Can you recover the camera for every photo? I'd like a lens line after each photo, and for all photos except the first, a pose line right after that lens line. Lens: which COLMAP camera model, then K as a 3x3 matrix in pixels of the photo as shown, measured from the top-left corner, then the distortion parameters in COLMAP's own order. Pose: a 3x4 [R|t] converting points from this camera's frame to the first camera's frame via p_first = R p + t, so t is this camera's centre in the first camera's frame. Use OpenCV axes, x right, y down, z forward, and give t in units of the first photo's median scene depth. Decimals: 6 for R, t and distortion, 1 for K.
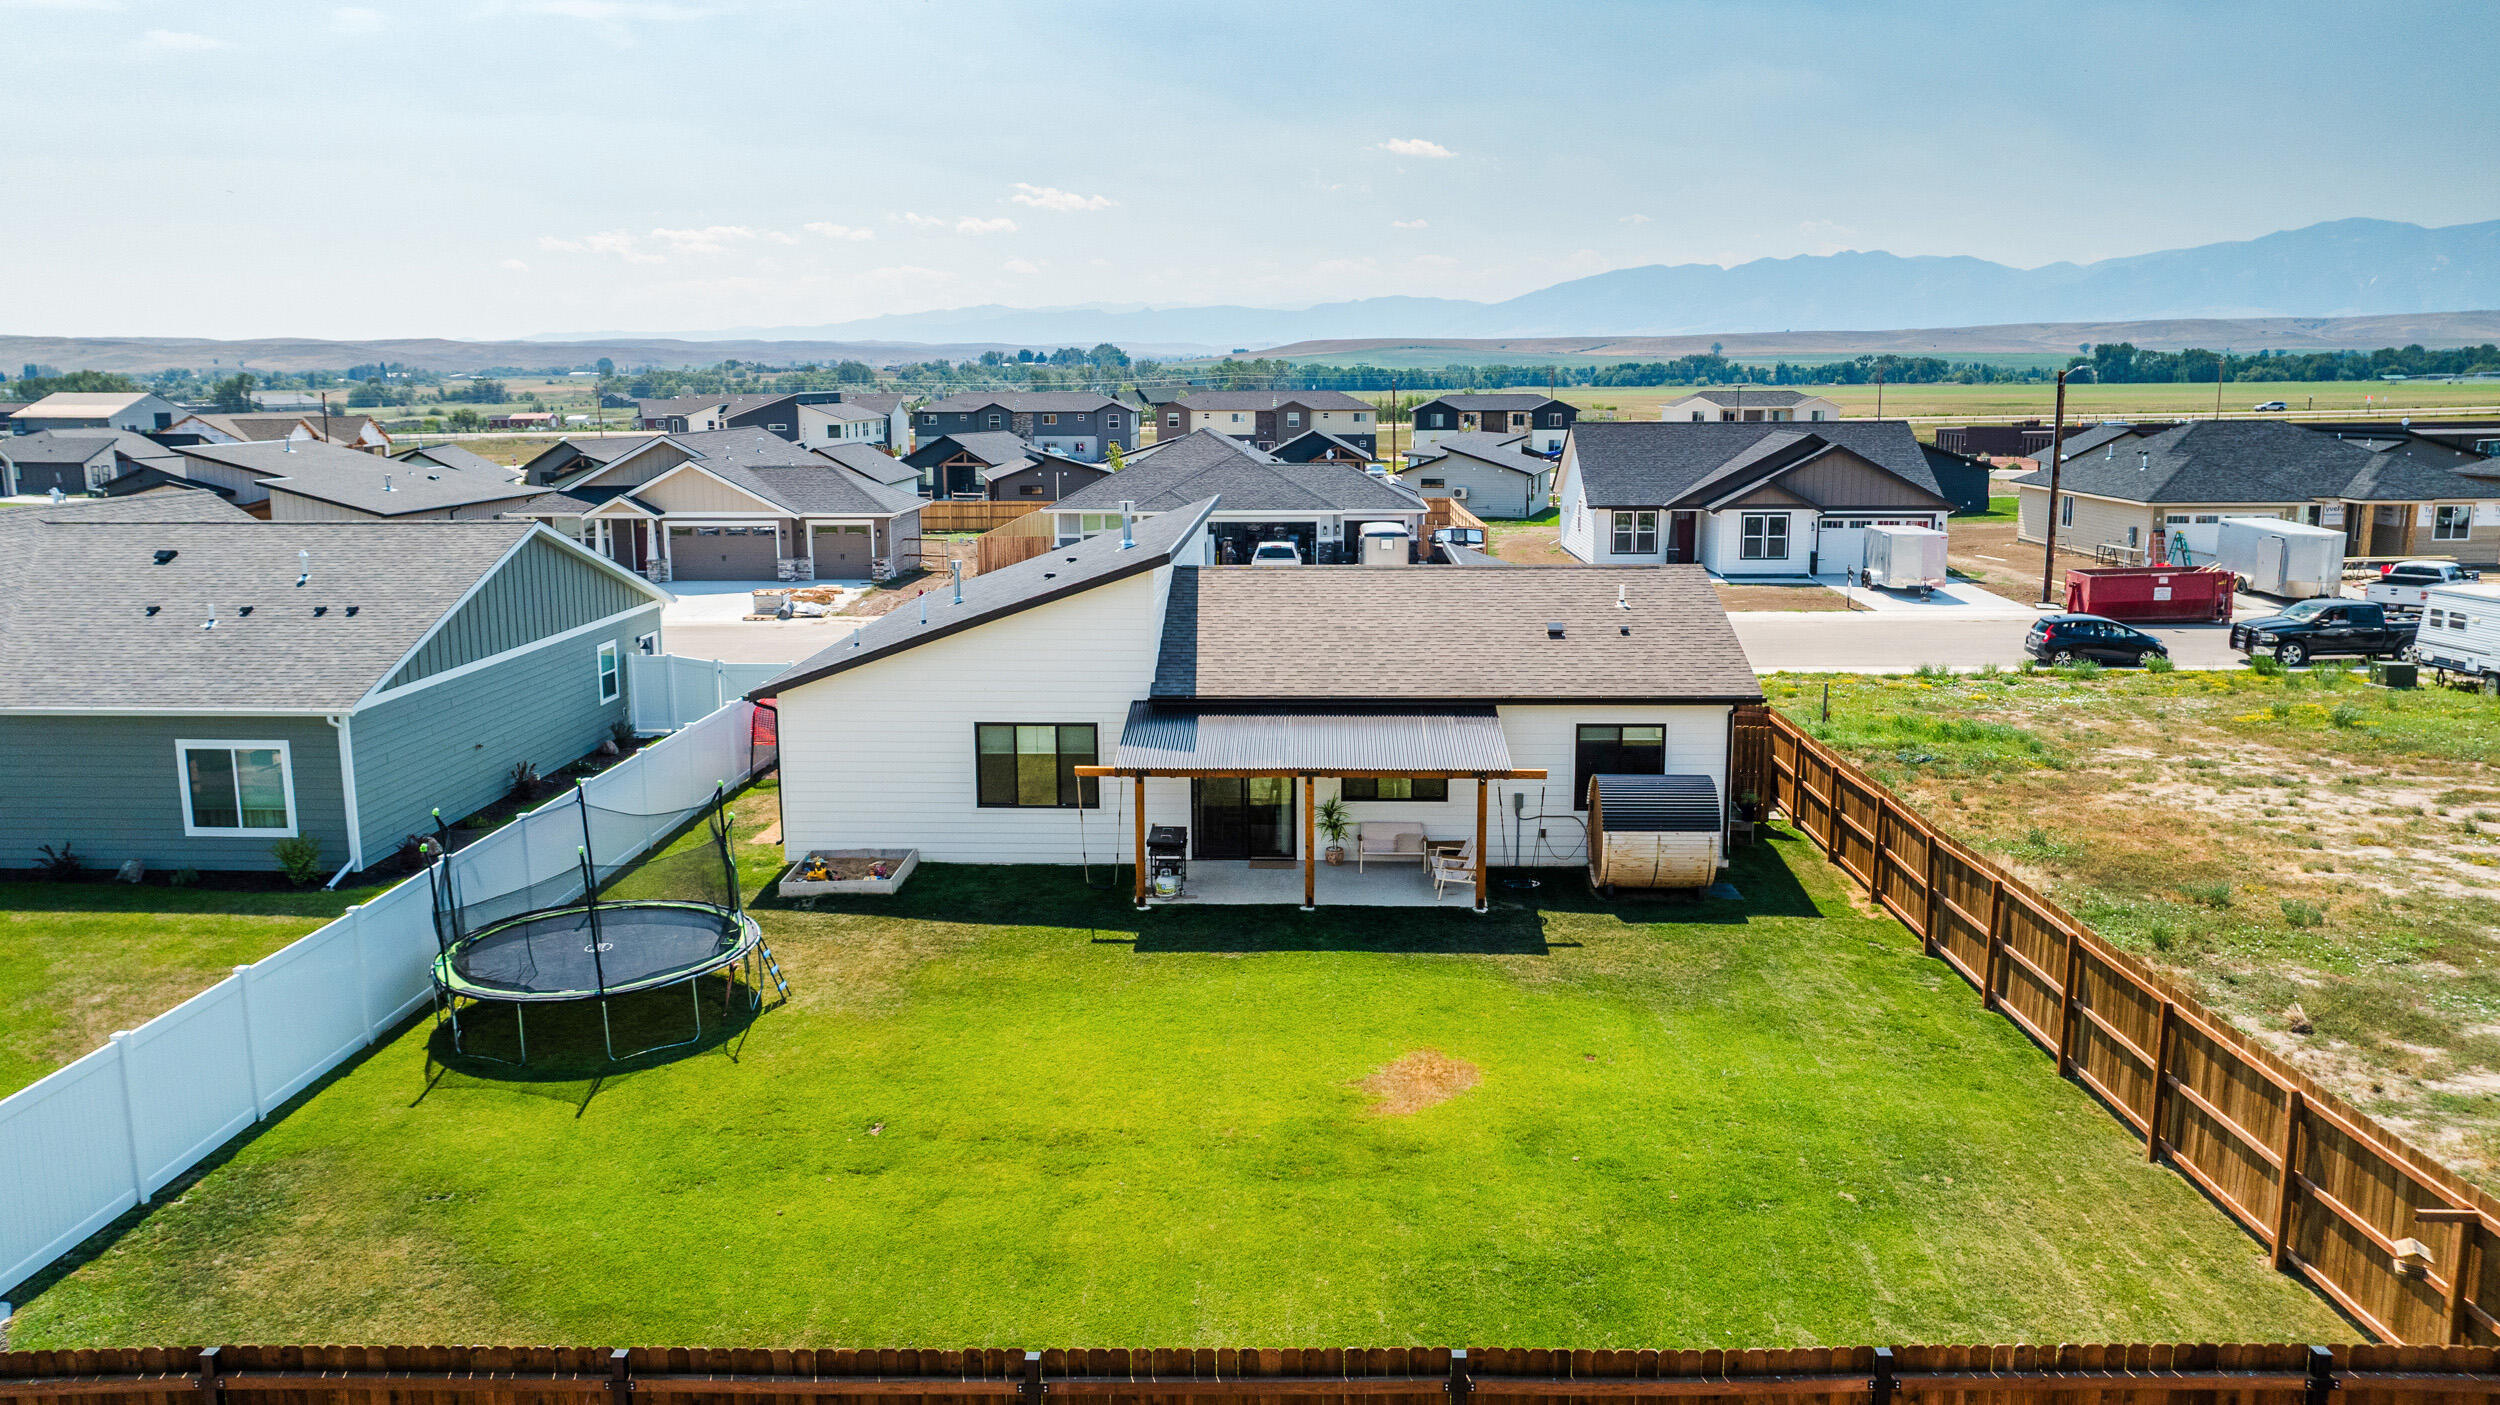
lens RADIAL K [[1752.2, 0, 1250.9], [0, 1752.2, 687.0], [0, 0, 1]] dist [-0.026904, 0.023923]
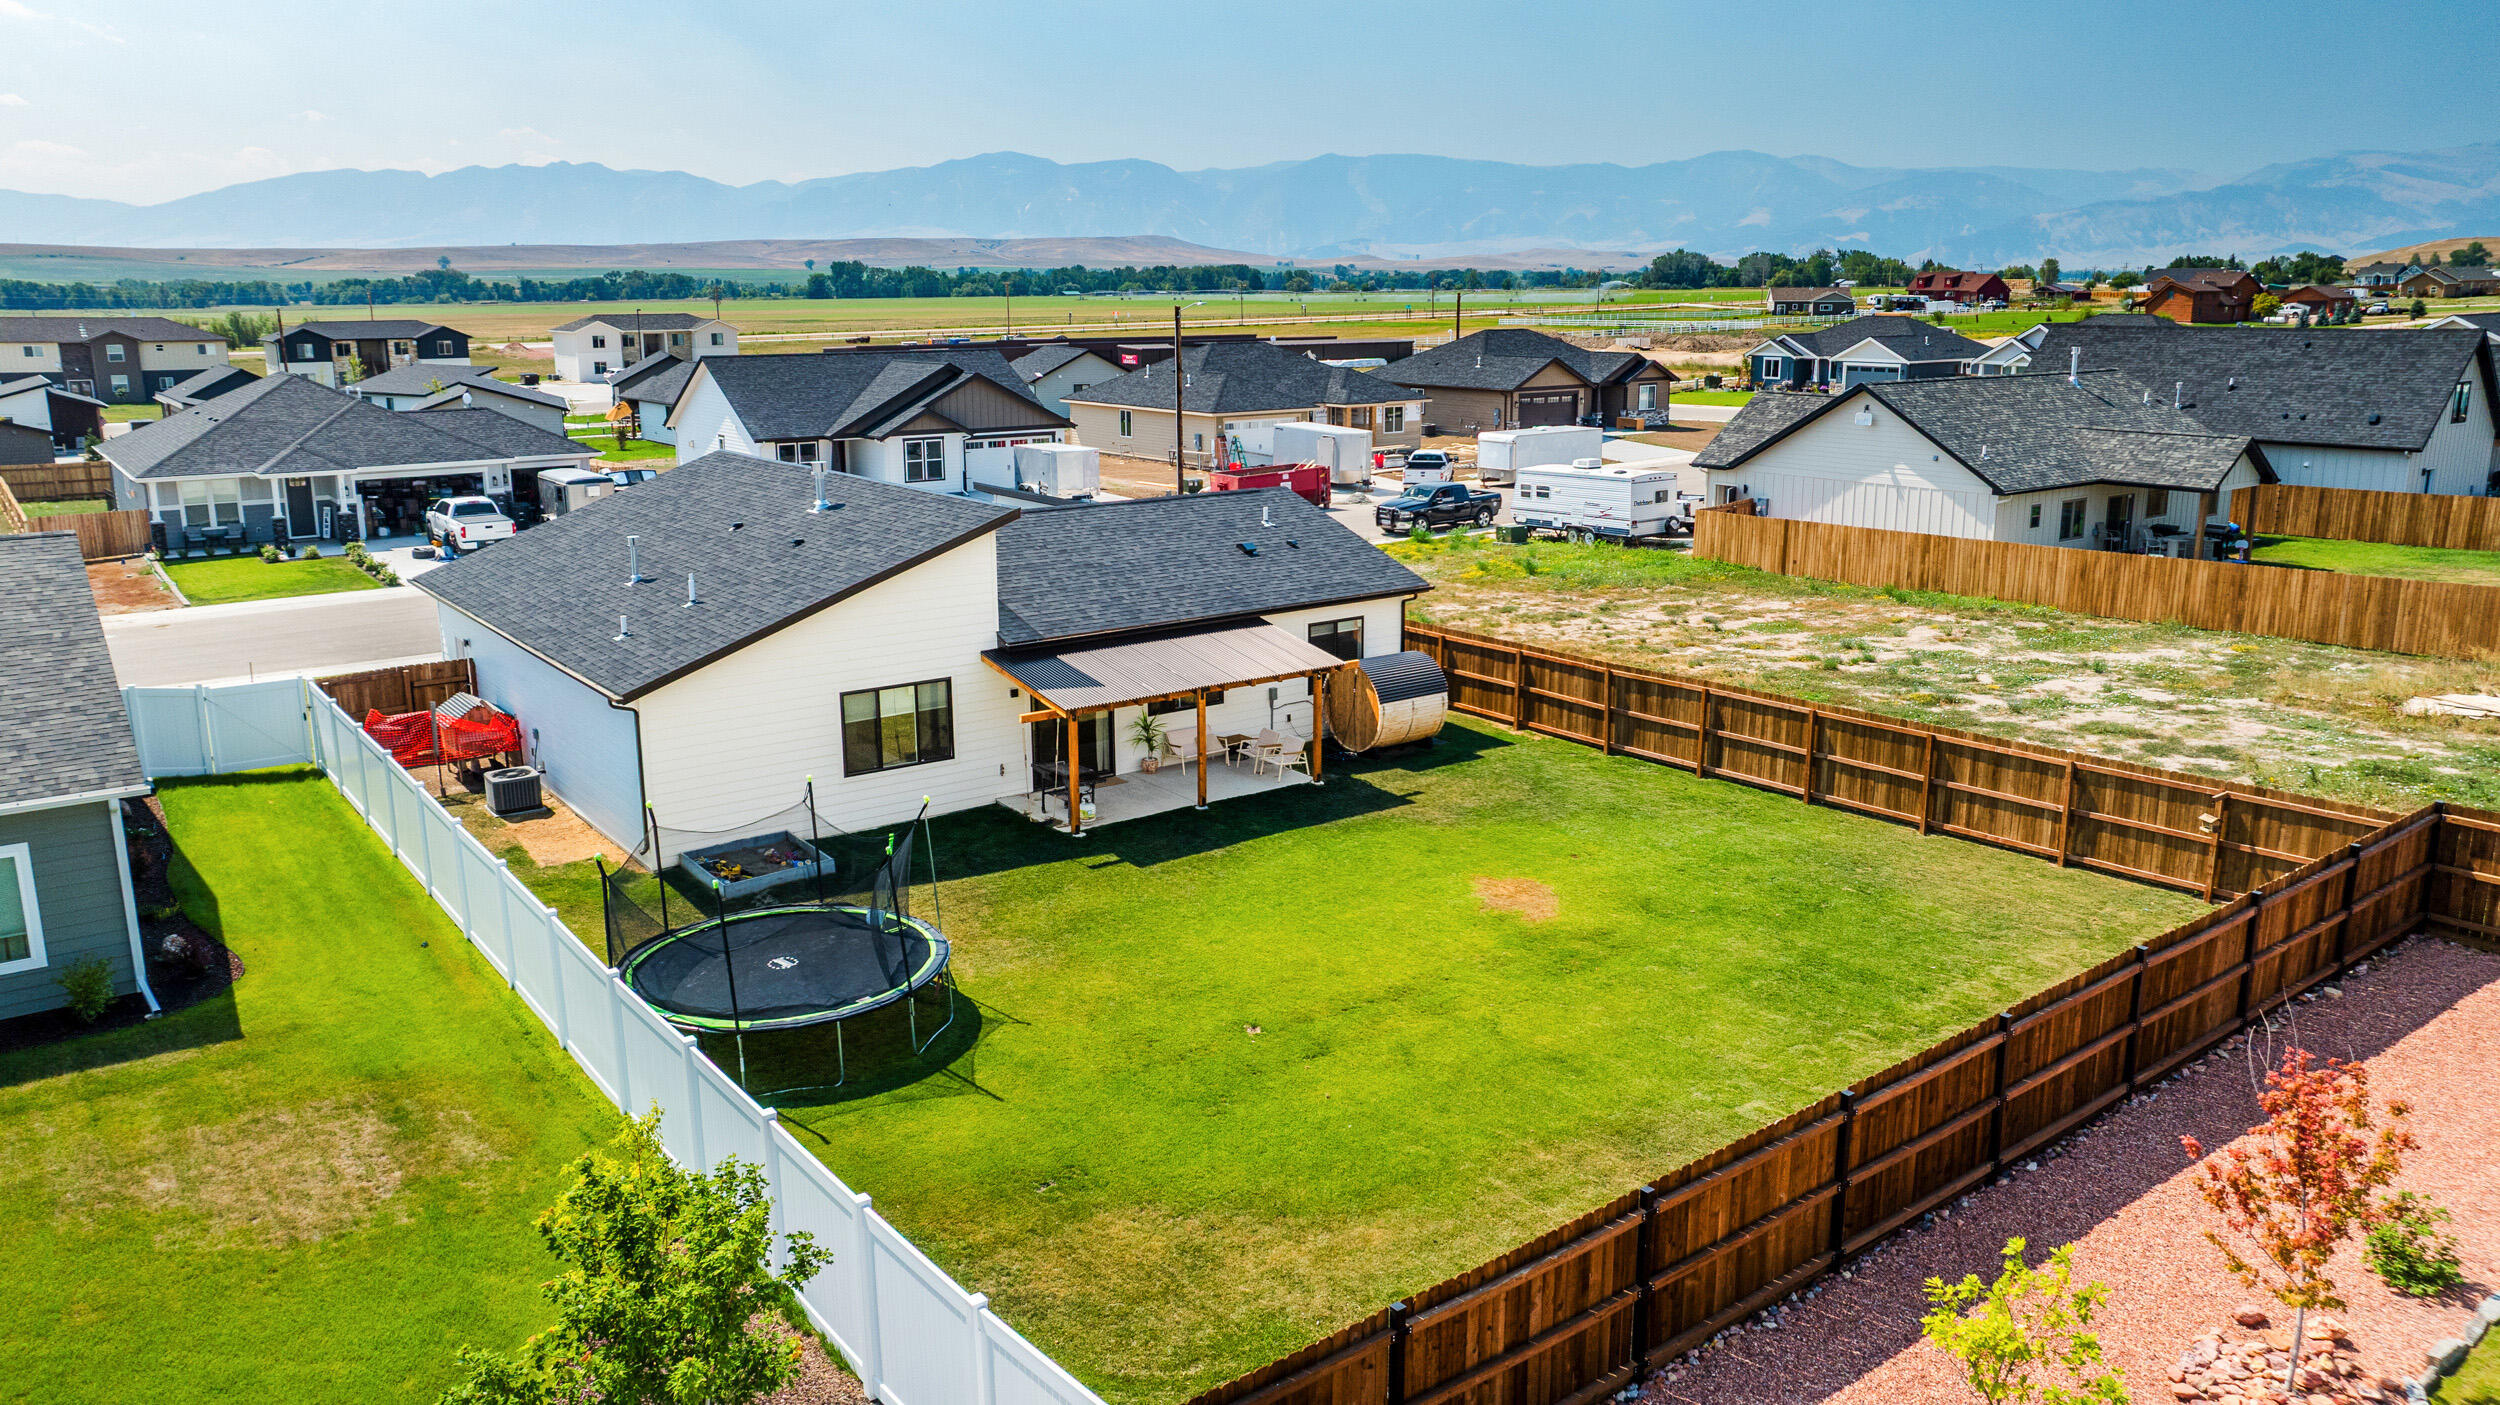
lens RADIAL K [[1752.2, 0, 1247.5], [0, 1752.2, 691.3], [0, 0, 1]] dist [-0.026904, 0.023923]
pose [[0.775118, -0.138310, 0.616492, -0.591368], [0.107851, 0.990389, 0.086592, -0.041618], [-0.622543, -0.000629, 0.782585, 0.077889]]
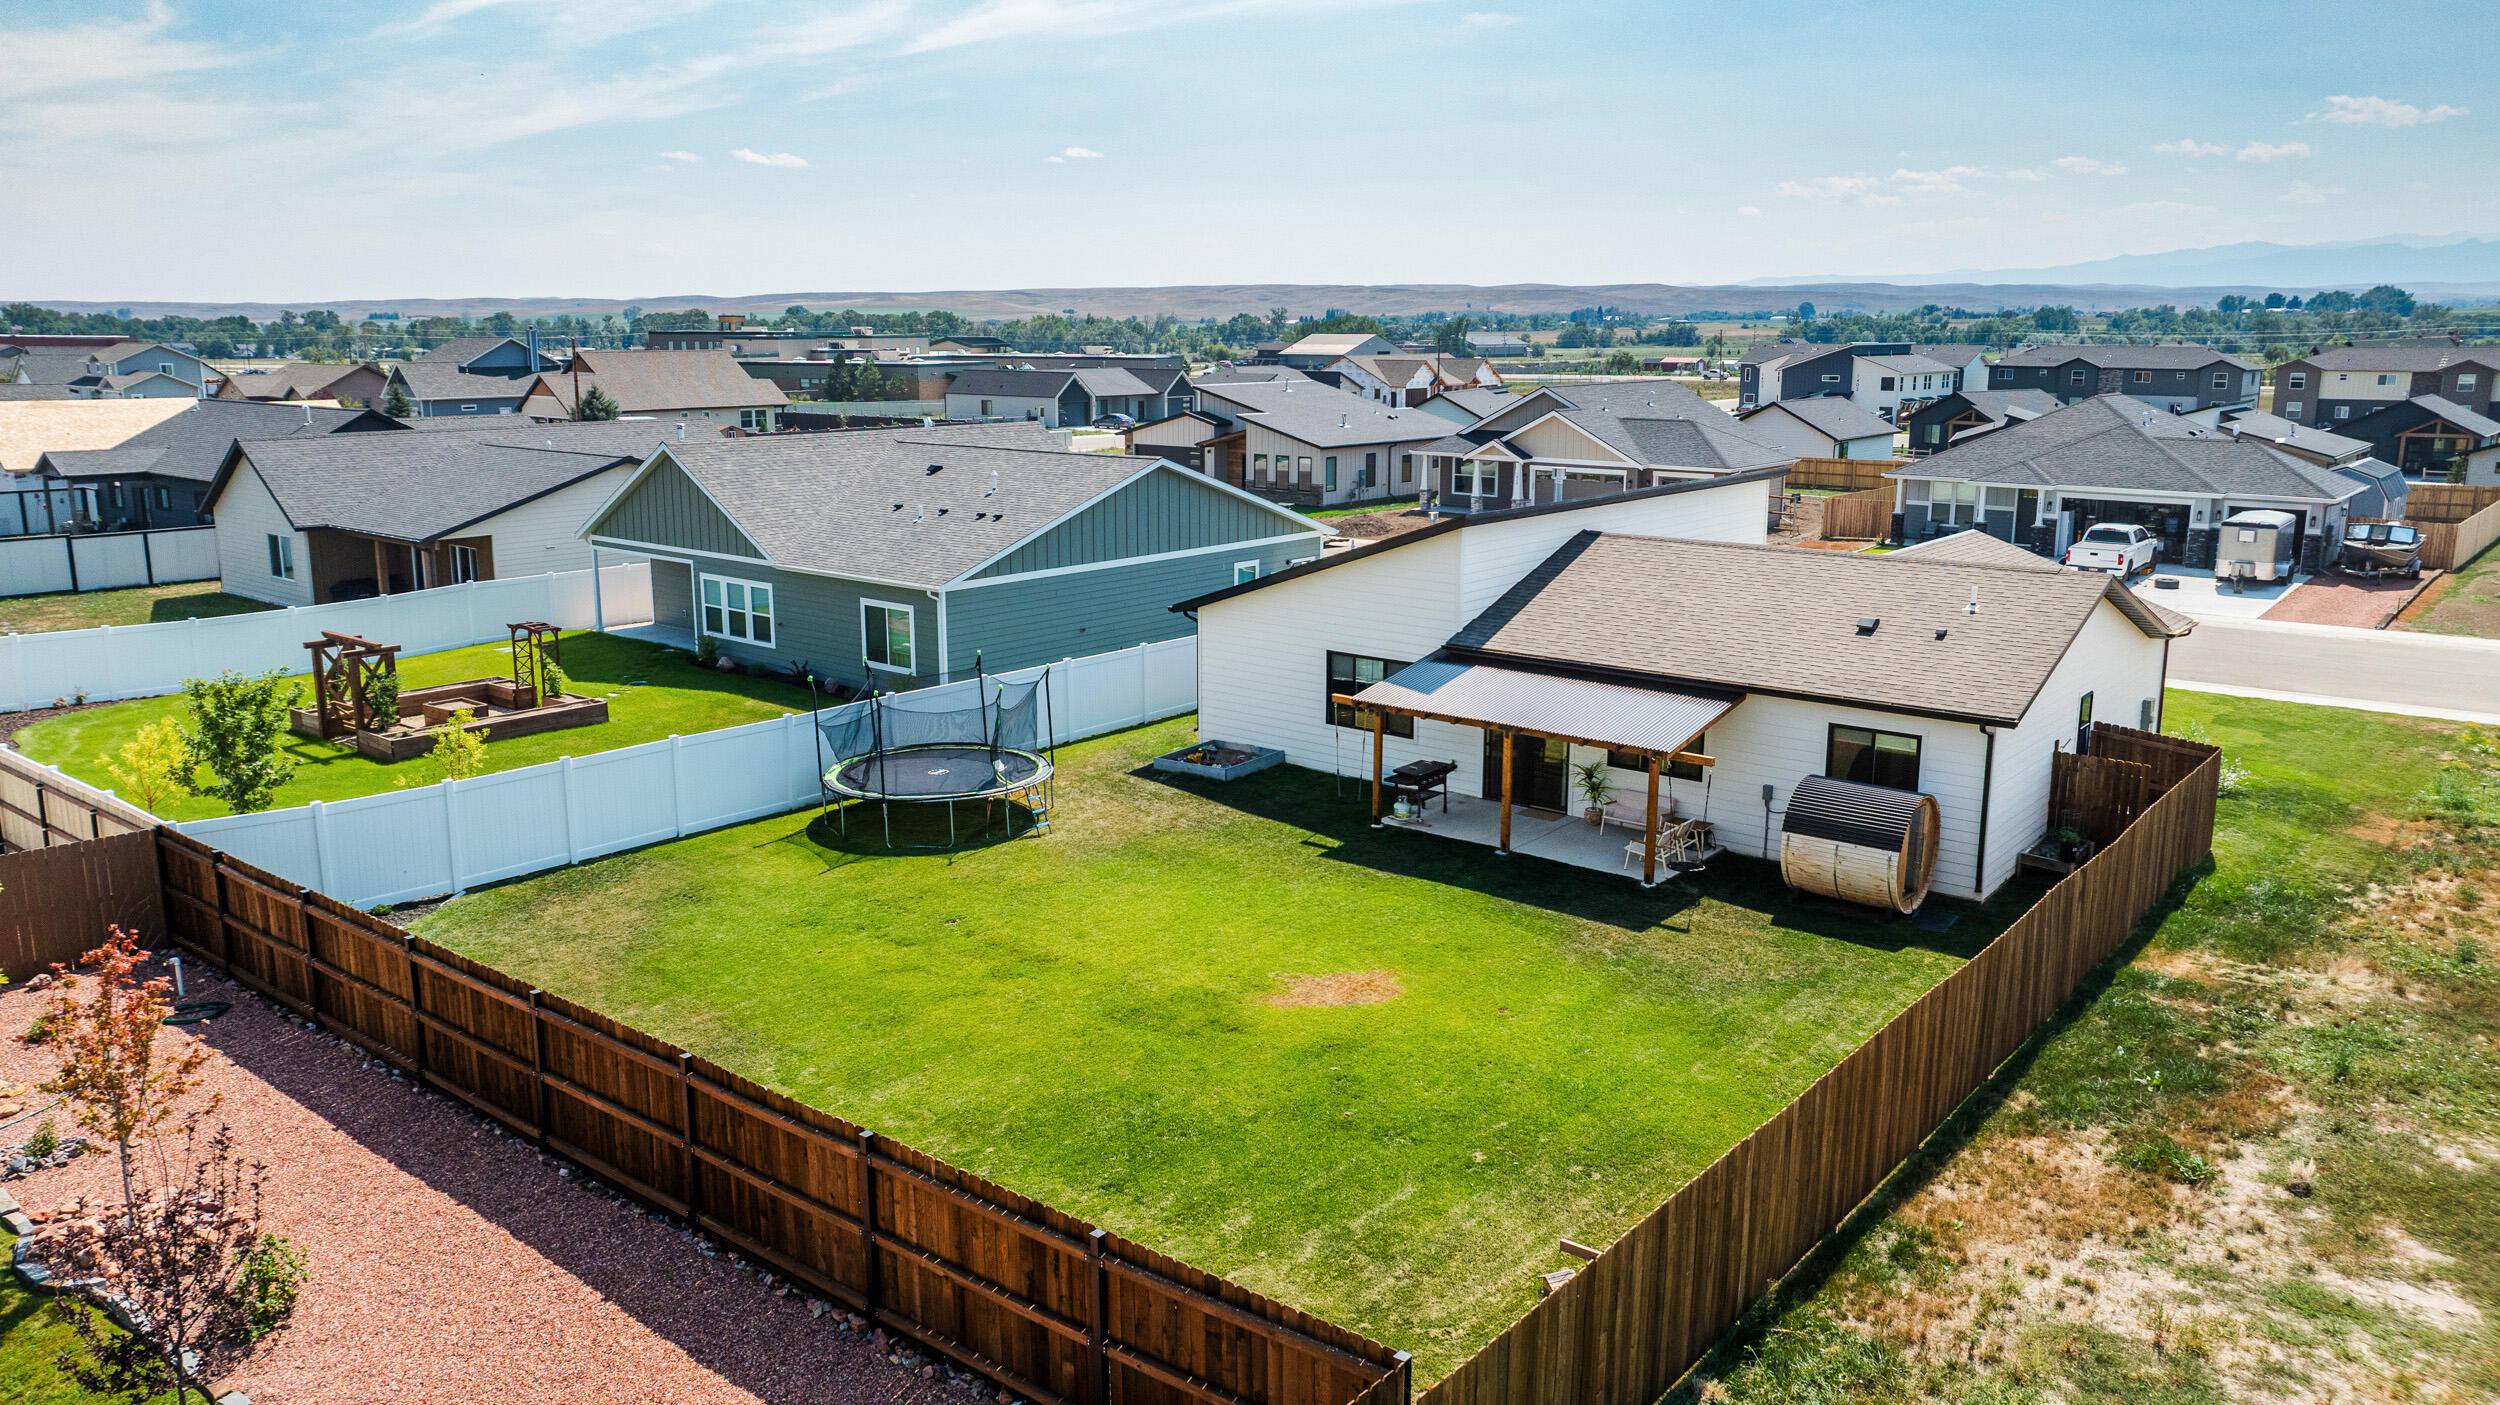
lens RADIAL K [[1752.2, 0, 1256.7], [0, 1752.2, 696.2], [0, 0, 1]] dist [-0.026904, 0.023923]
pose [[0.794619, 0.130071, -0.593011, 0.497640], [-0.108695, 0.991477, 0.071822, -0.027672], [0.597299, 0.007387, 0.801985, 0.041108]]
